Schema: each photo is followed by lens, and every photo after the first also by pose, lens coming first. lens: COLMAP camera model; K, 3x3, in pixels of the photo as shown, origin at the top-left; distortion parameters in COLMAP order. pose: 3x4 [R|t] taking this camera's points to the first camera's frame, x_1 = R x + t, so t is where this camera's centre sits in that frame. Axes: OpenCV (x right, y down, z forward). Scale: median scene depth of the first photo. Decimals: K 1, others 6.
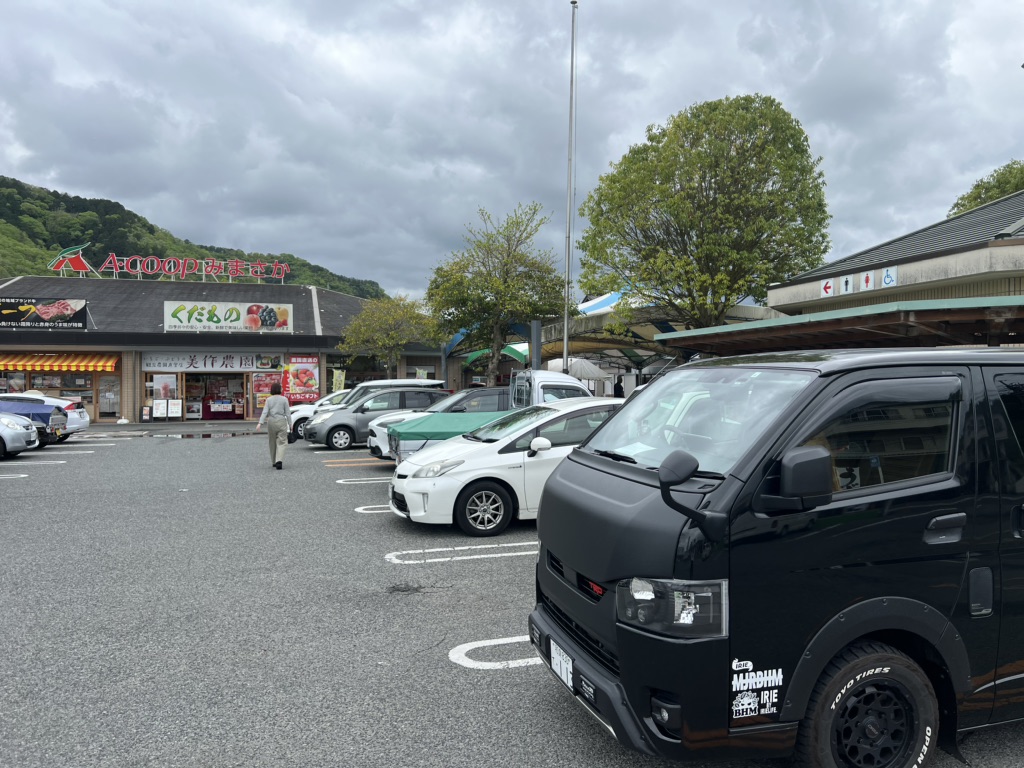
lens RADIAL K [[771.8, 0, 513.6], [0, 771.8, 386.9], [0, 0, 1]] dist [0.013742, -0.000753]
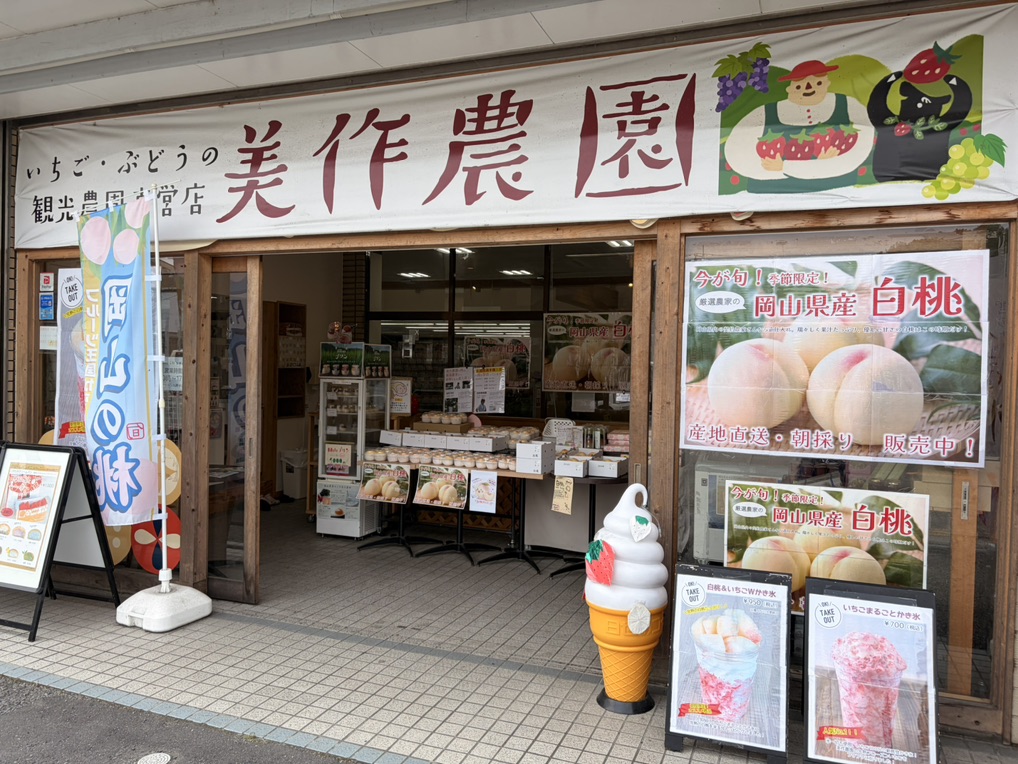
lens RADIAL K [[760.6, 0, 508.9], [0, 760.6, 383.9], [0, 0, 1]] dist [0.037229, -0.008816]
pose [[0.781536, 0.033195, -0.622976, -0.305201], [-0.030046, 0.999427, 0.015561, 0.001109], [0.623136, 0.006557, 0.782086, 0.947582]]
